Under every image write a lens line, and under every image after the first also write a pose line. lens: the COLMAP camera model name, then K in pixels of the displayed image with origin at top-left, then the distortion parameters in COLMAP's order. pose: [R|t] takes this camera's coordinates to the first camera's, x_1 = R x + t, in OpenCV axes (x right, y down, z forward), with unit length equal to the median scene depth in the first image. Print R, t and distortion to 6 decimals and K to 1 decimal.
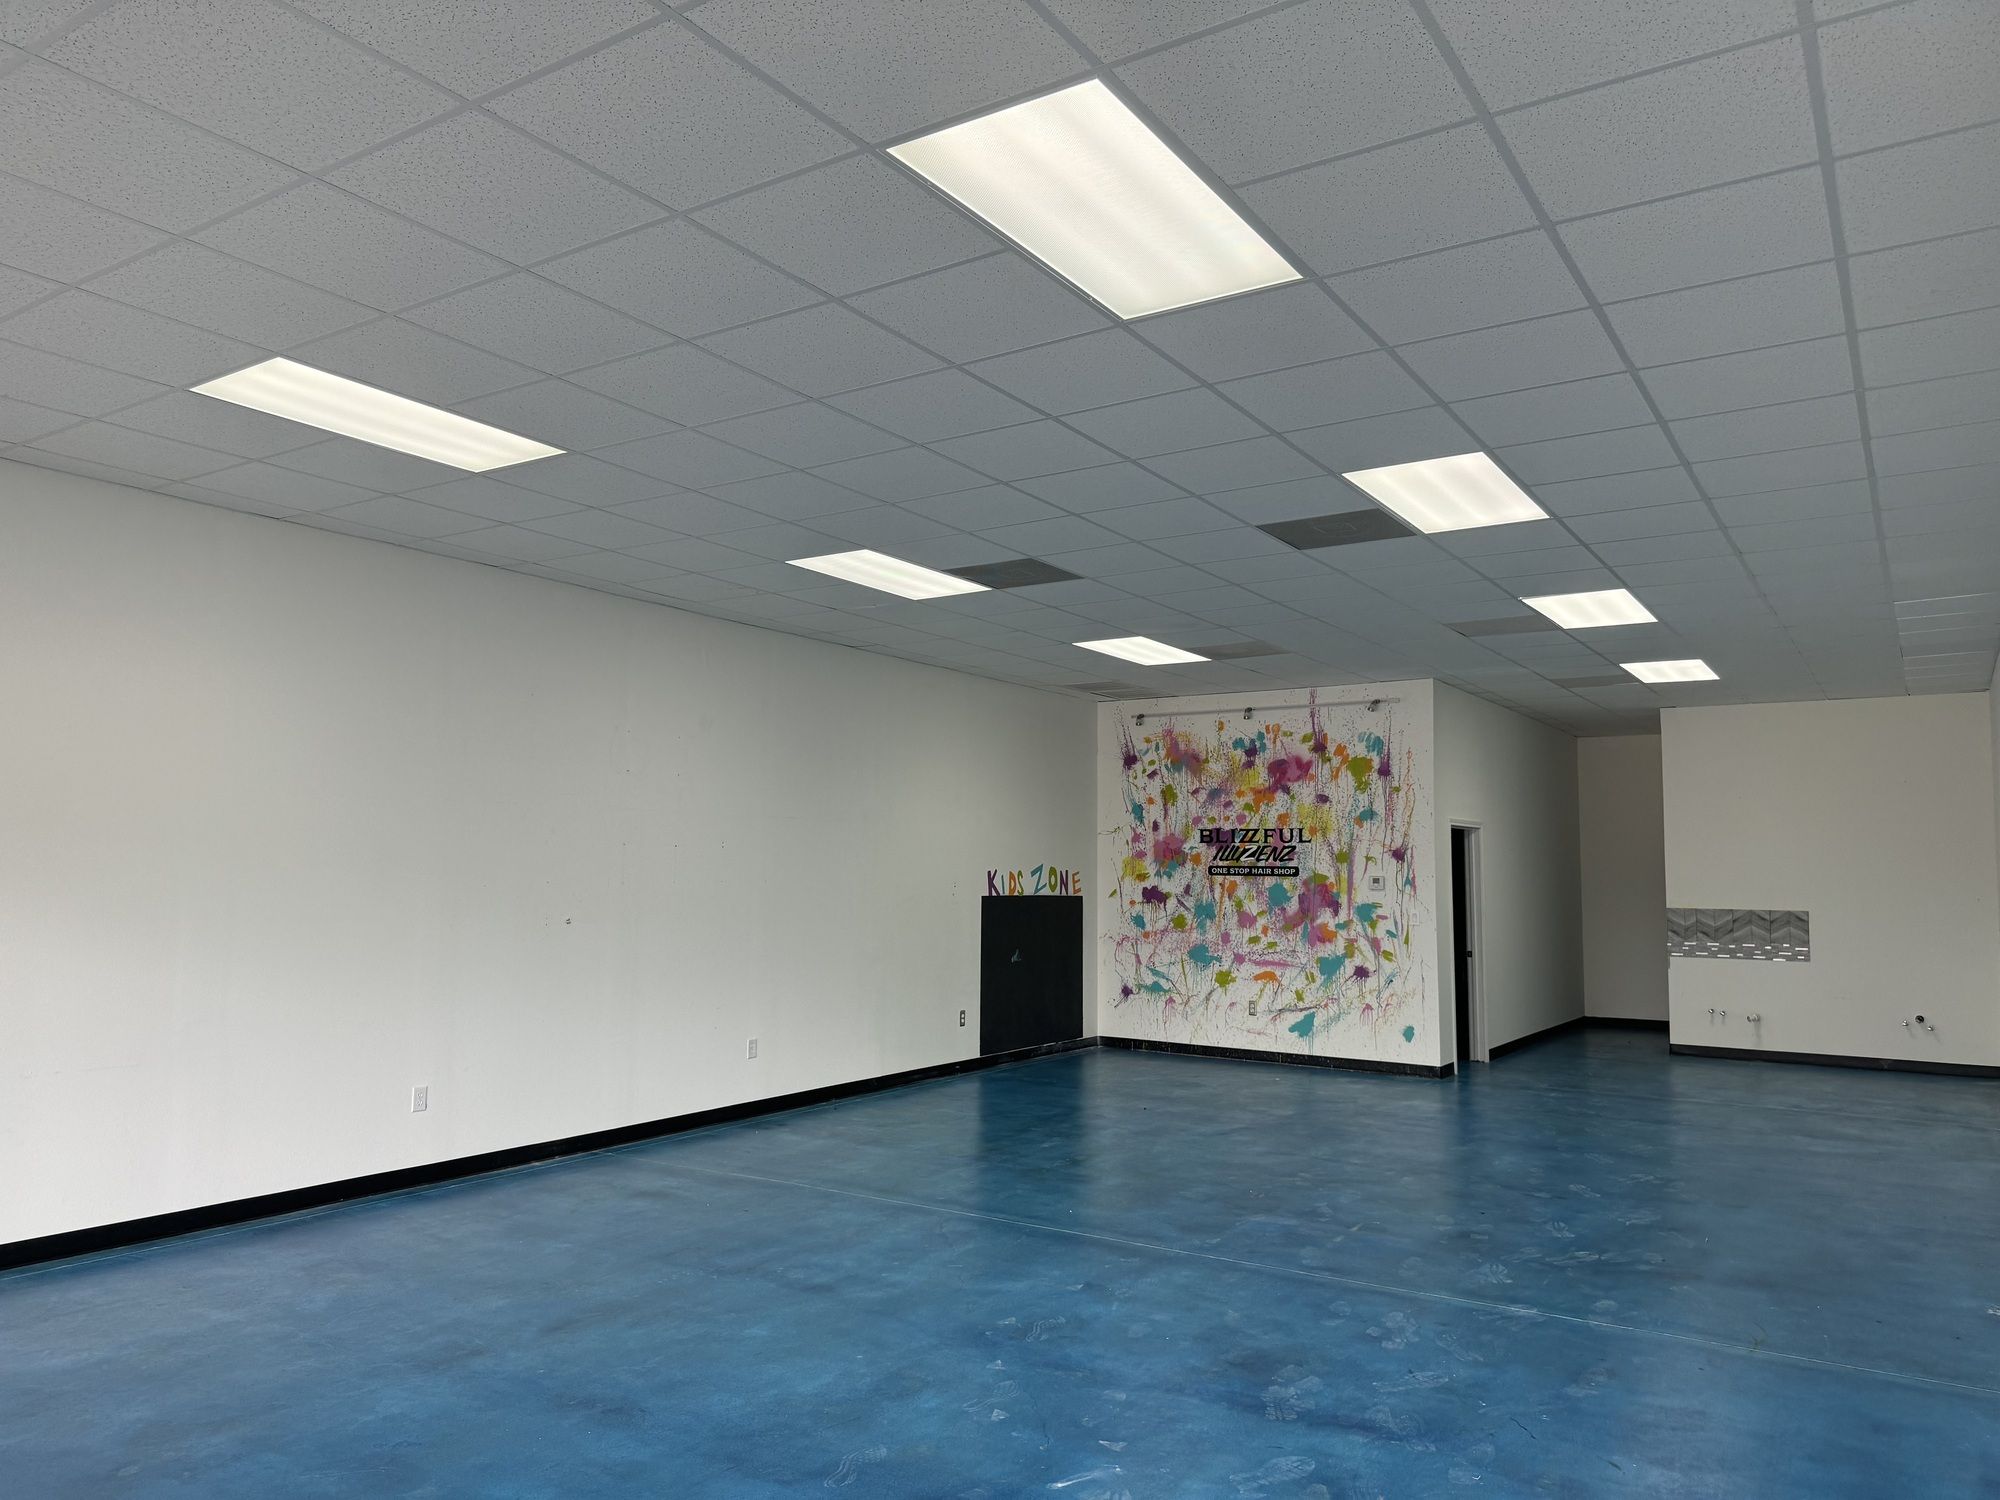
lens RADIAL K [[1389.2, 0, 1000.0], [0, 1389.2, 750.0], [0, 0, 1]] dist [0.107138, -0.146630]
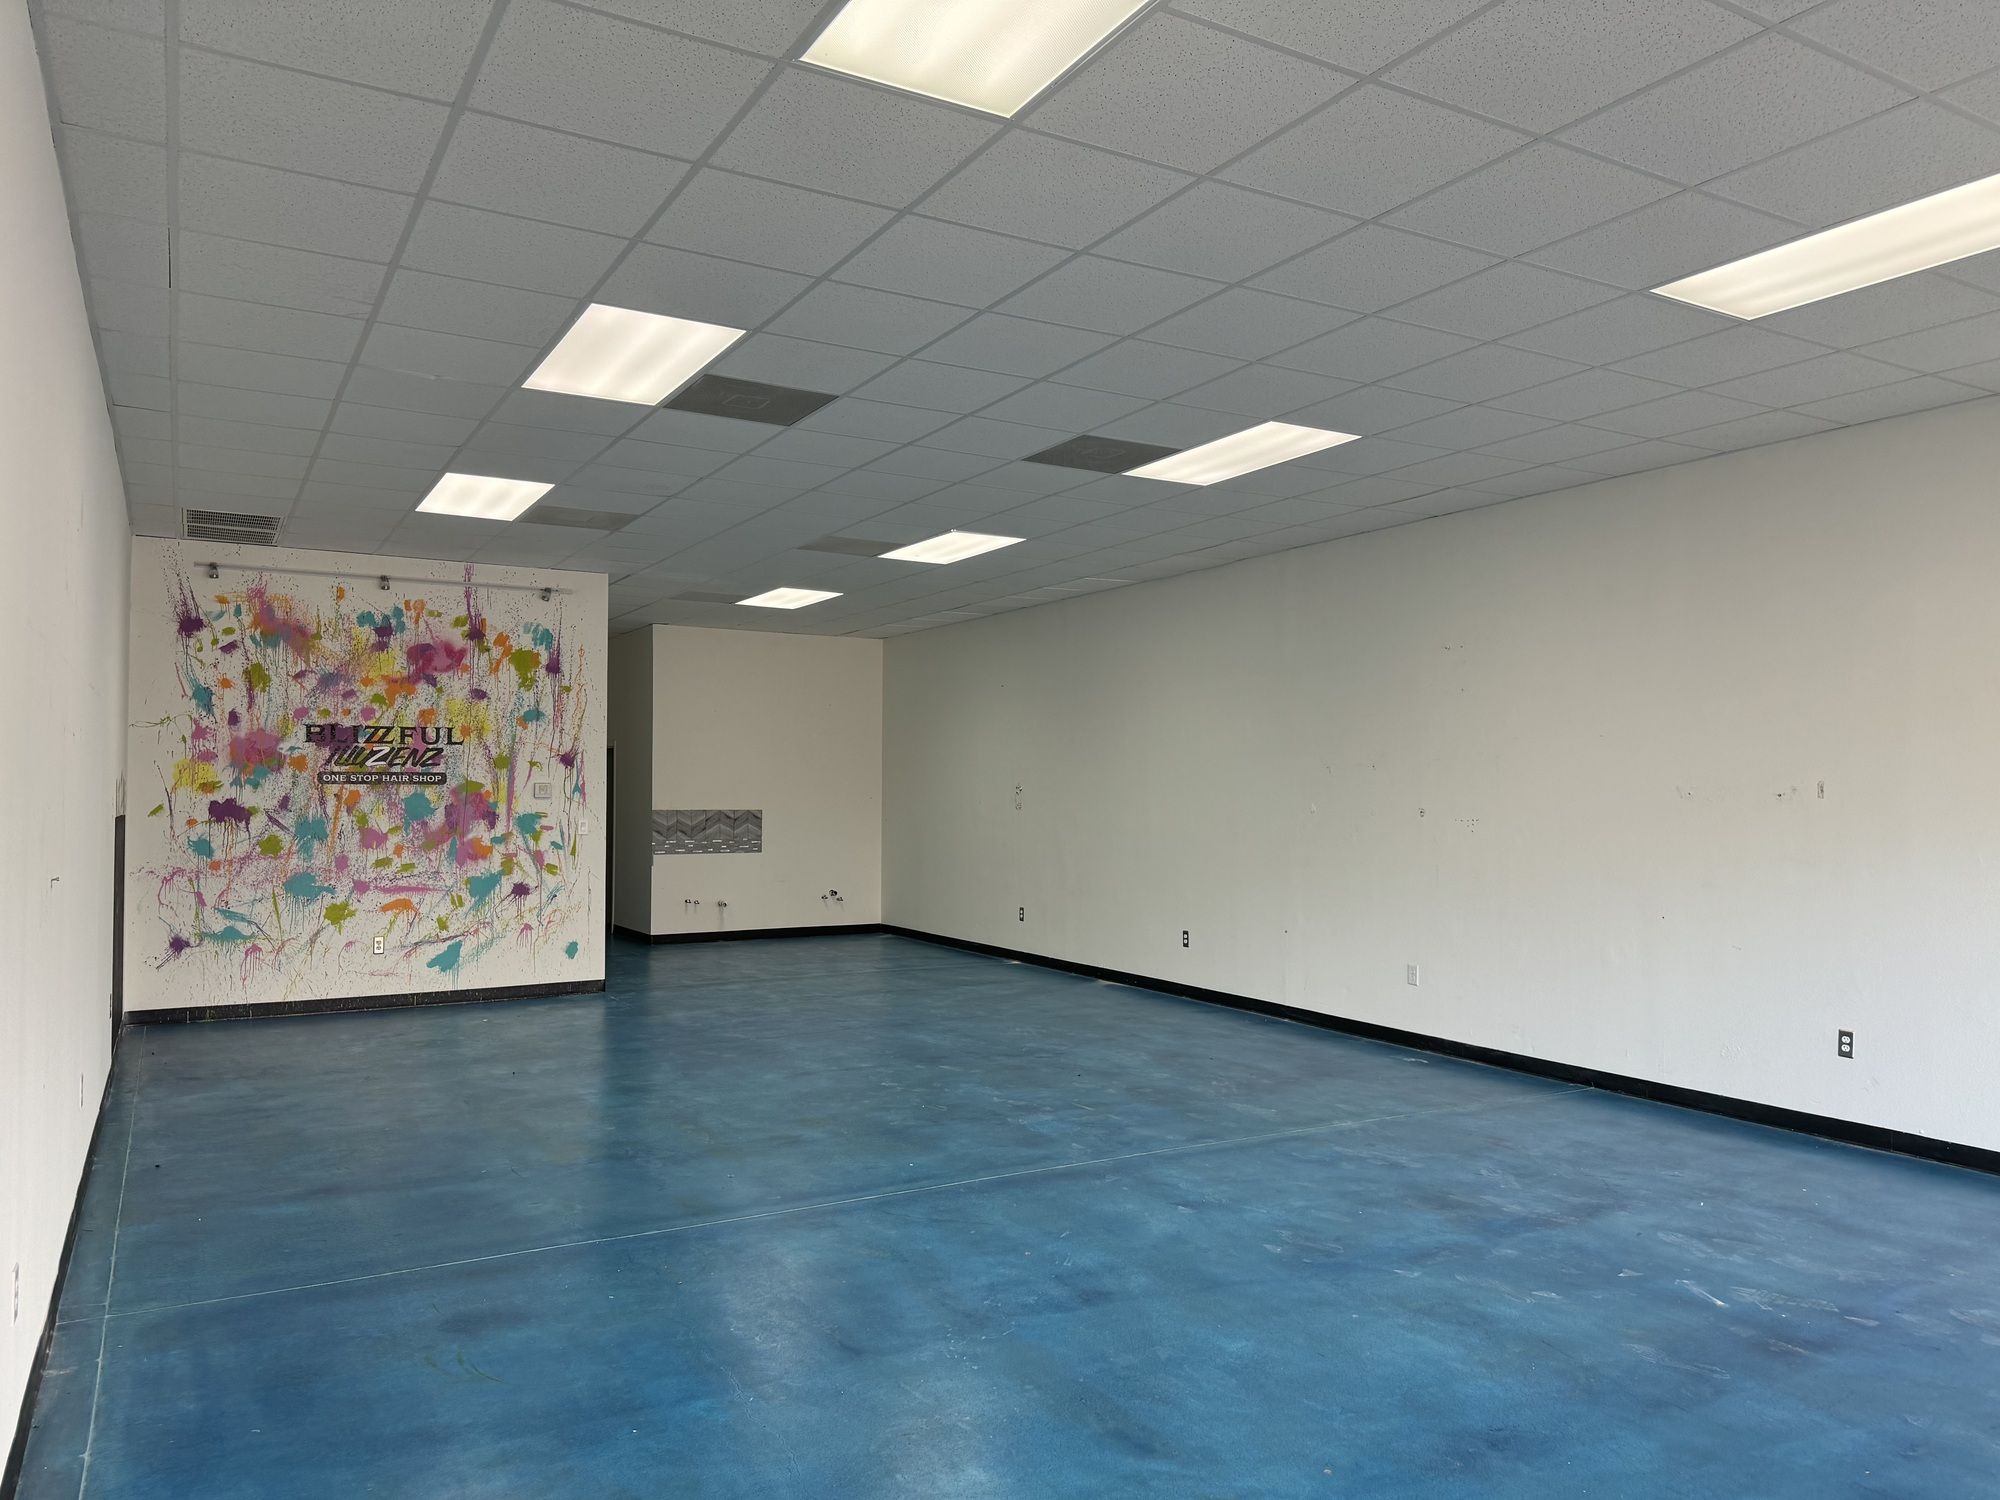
lens RADIAL K [[1389.2, 0, 1000.0], [0, 1389.2, 750.0], [0, 0, 1]] dist [0.107138, -0.146630]
pose [[0.454761, 0.016281, 0.890465, -0.396507], [-0.077671, 0.996748, 0.021443, 0.025722], [-0.887220, -0.078915, 0.454547, 0.319142]]
